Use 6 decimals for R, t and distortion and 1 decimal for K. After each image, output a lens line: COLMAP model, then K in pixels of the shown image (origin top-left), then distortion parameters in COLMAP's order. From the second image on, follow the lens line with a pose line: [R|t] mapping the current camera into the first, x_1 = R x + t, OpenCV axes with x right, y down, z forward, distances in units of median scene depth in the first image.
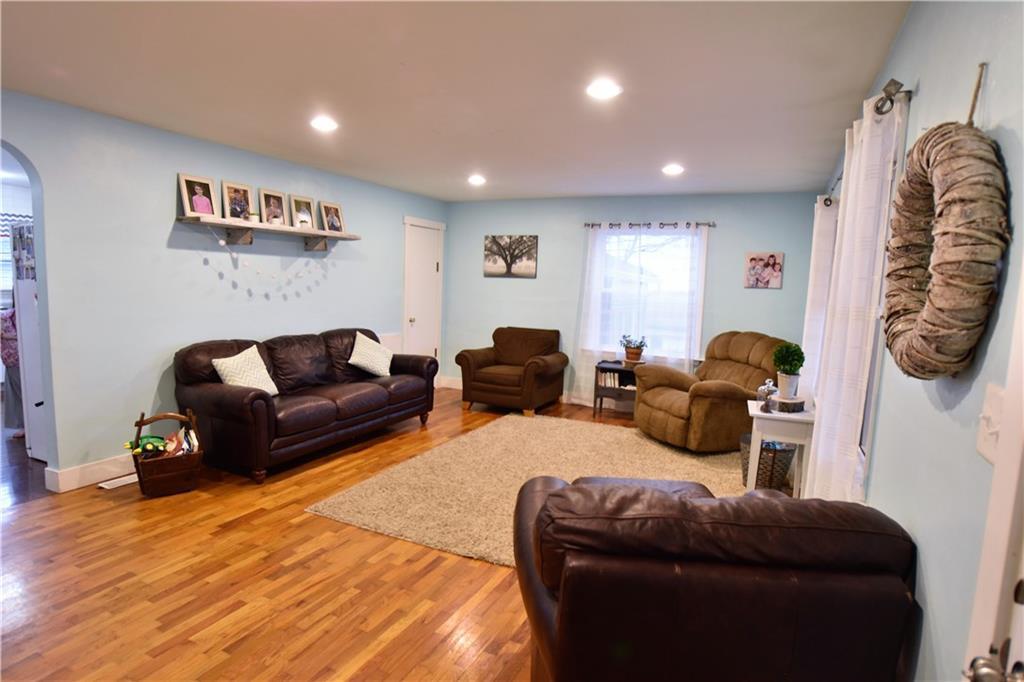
lens RADIAL K [[557.4, 0, 512.3], [0, 557.4, 340.8], [0, 0, 1]] dist [-0.023812, 0.003645]
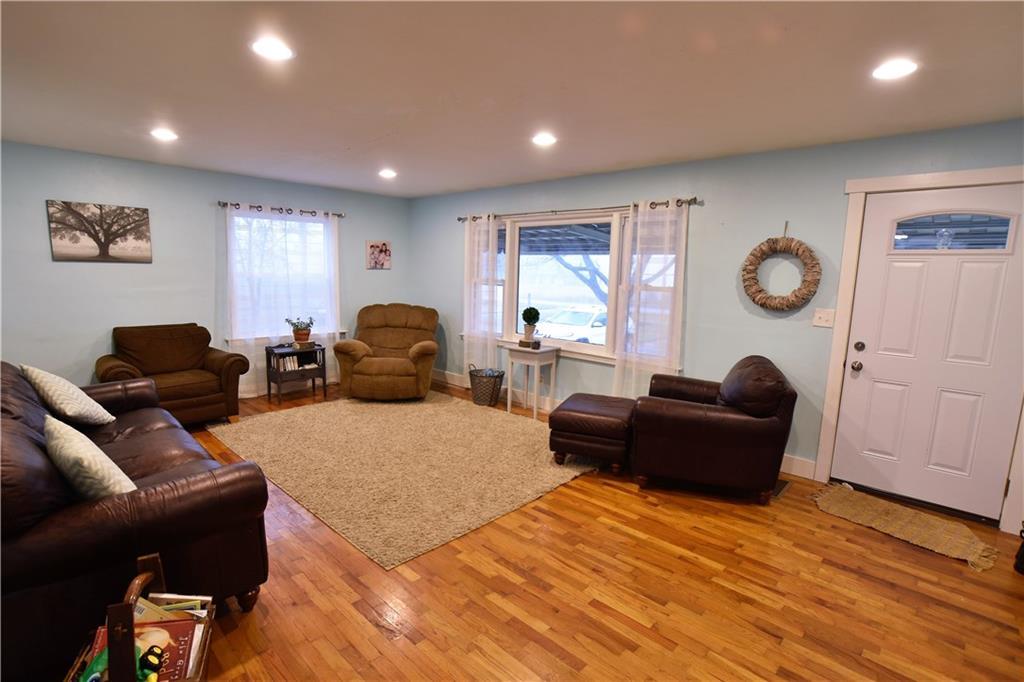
lens RADIAL K [[489.7, 0, 509.1], [0, 489.7, 343.9], [0, 0, 1]] dist [-0.031524, 0.001455]
pose [[0.306020, -0.169739, 0.936771, -0.555945], [0.085084, 0.984916, 0.150667, -0.068481], [-0.948216, 0.033597, 0.315846, 0.354522]]
